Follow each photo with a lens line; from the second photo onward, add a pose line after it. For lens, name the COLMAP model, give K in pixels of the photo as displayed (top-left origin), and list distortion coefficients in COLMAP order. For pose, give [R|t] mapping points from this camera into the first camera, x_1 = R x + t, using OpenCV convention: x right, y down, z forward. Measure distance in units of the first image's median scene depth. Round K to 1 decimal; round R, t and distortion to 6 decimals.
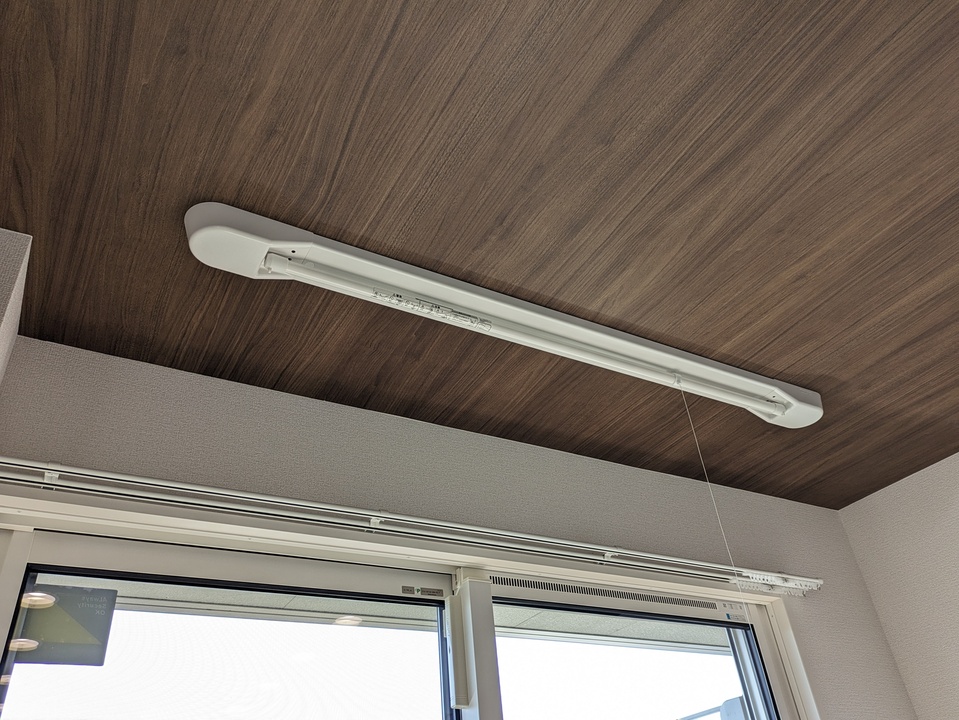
lens RADIAL K [[766.0, 0, 479.8], [0, 766.0, 363.2], [0, 0, 1]] dist [0.032517, -0.014480]
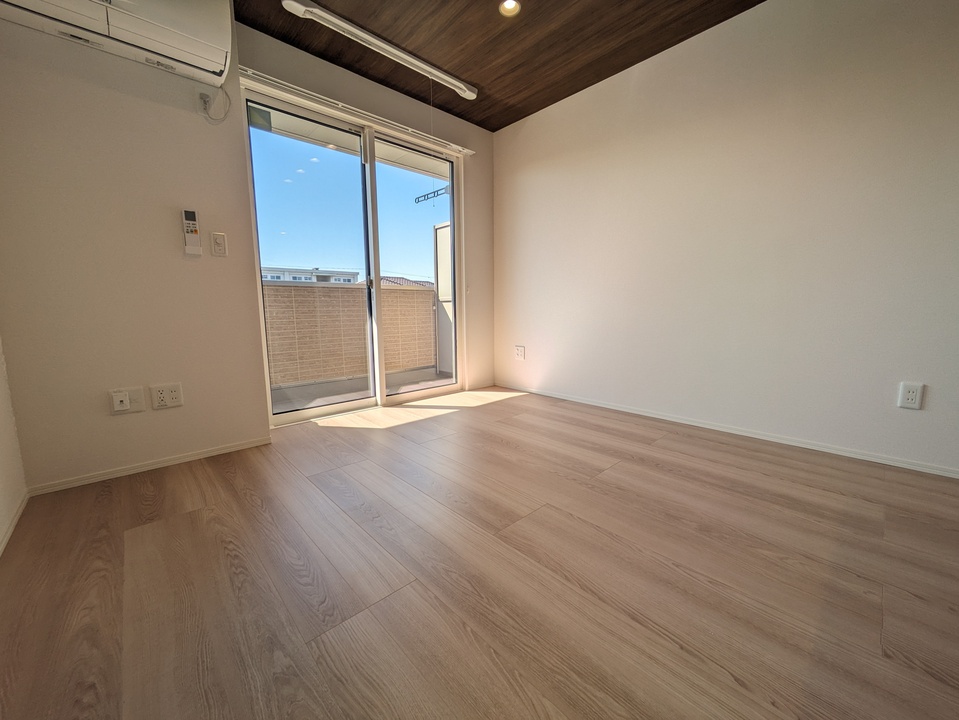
lens RADIAL K [[378.3, 0, 487.2], [0, 378.3, 361.5], [0, 0, 1]] dist [0.000701, -0.000076]
pose [[0.967741, 0.040581, 0.248656, 0.155293], [-0.198536, 0.730453, 0.653469, -0.237762], [-0.155113, -0.681757, 0.714946, -1.333075]]
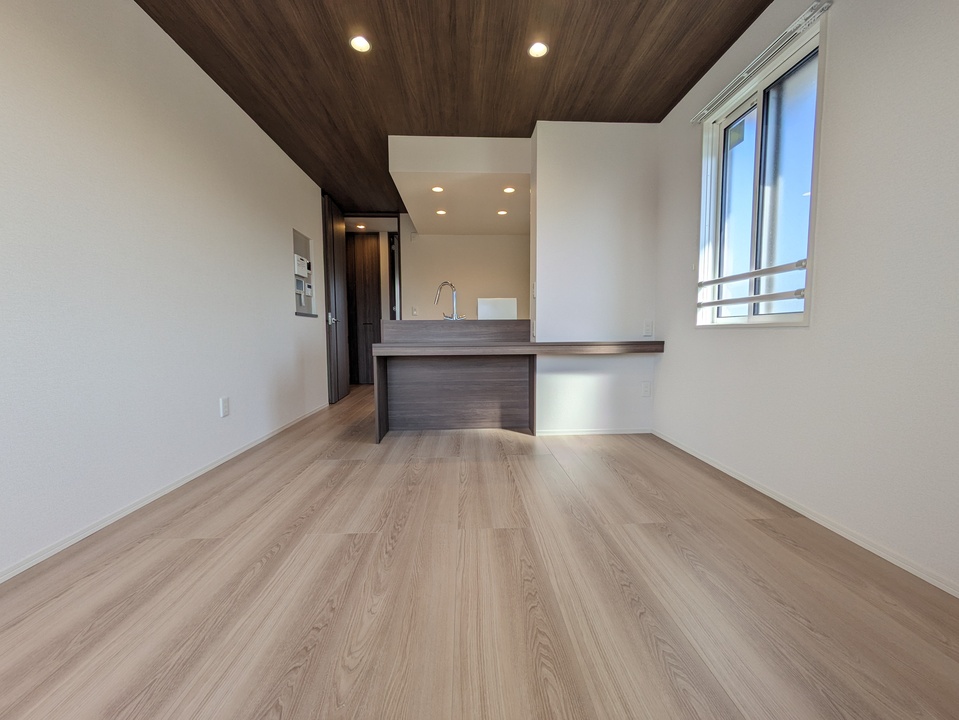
lens RADIAL K [[378.3, 0, 481.7], [0, 378.3, 366.2], [0, 0, 1]] dist [0.000701, -0.000076]
pose [[-0.890241, 0.049168, 0.452827, 0.001598], [-0.194221, 0.858273, -0.475022, 0.930931], [-0.412005, -0.510833, -0.754521, 0.338382]]
